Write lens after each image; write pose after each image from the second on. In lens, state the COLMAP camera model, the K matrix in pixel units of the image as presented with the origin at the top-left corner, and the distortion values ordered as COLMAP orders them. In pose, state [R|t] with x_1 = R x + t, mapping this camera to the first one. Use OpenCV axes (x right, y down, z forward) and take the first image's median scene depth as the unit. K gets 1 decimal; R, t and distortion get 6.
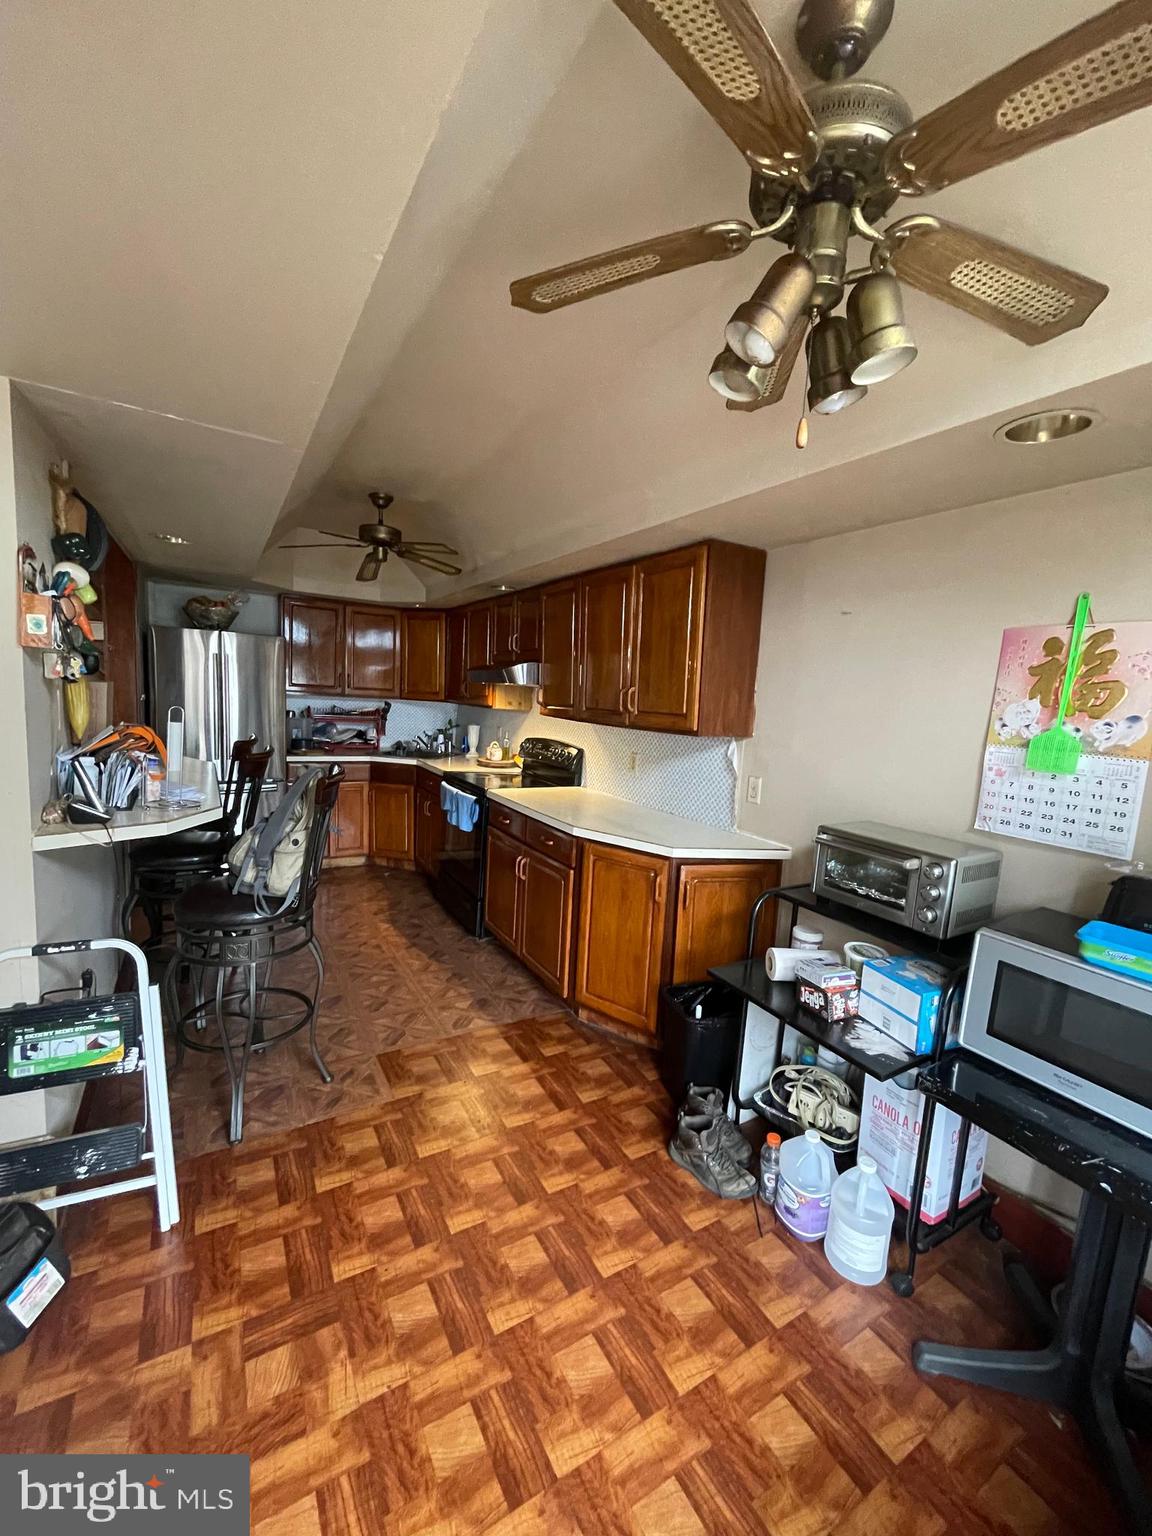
lens RADIAL K [[620.1, 0, 575.3], [0, 620.1, 769.2], [0, 0, 1]] dist [-0.001141, -0.000945]
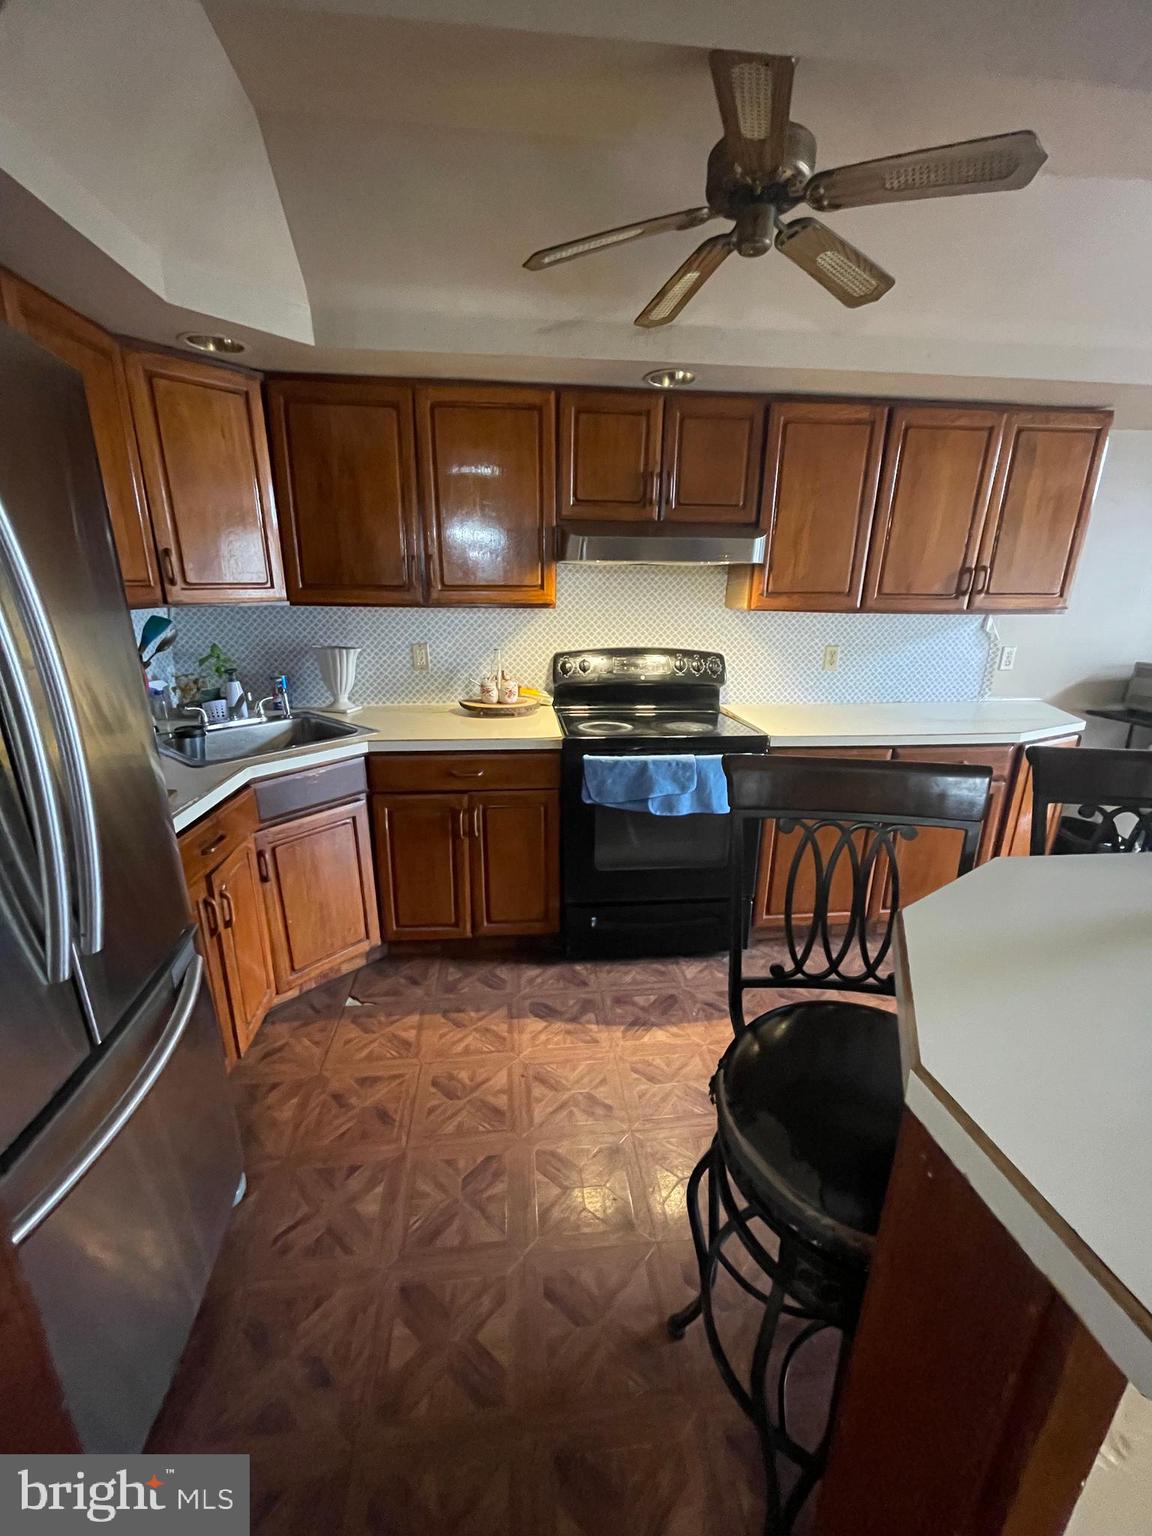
lens RADIAL K [[620.1, 0, 575.3], [0, 620.1, 769.2], [0, 0, 1]] dist [-0.001141, -0.000945]
pose [[0.421340, -0.304309, 0.854323, -0.859154], [0.124906, 0.952518, 0.277684, -0.149053], [-0.898260, -0.010289, 0.439344, 0.983068]]
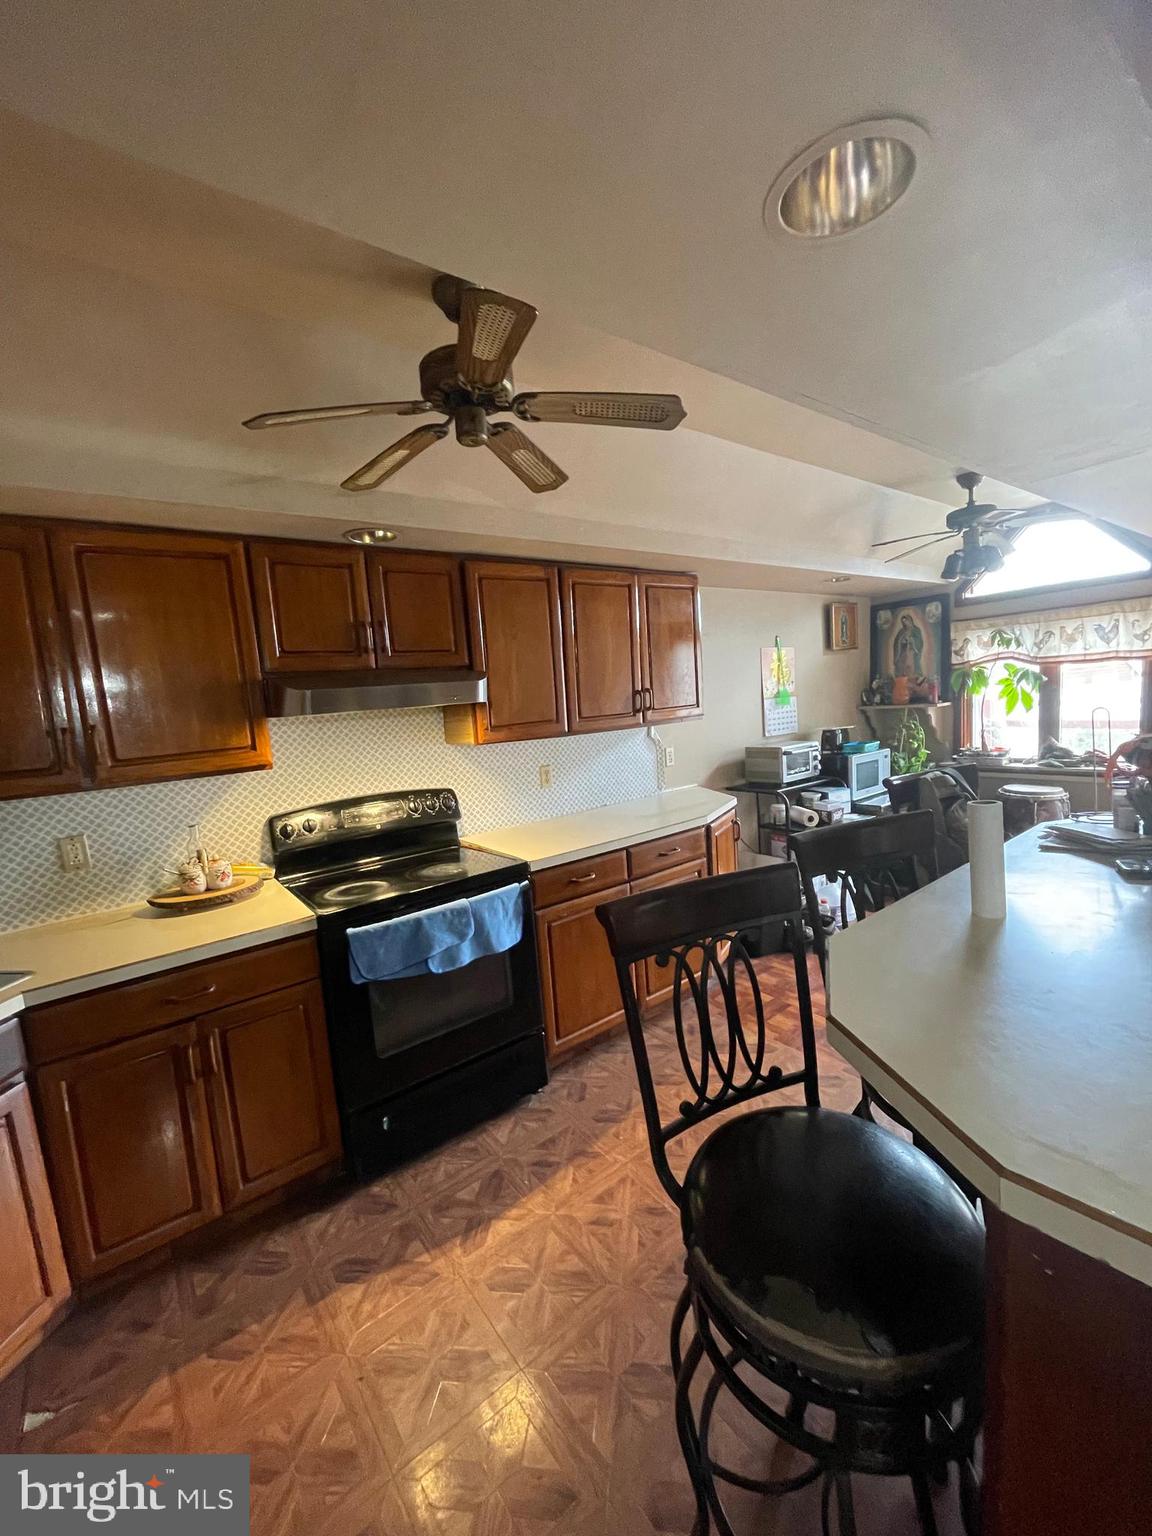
lens RADIAL K [[620.1, 0, 575.3], [0, 620.1, 769.2], [0, 0, 1]] dist [-0.001141, -0.000945]
pose [[-0.119202, -0.158641, 0.980114, -0.848122], [0.192038, 0.964828, 0.179523, -0.184405], [-0.974121, 0.209619, -0.084545, 1.079896]]
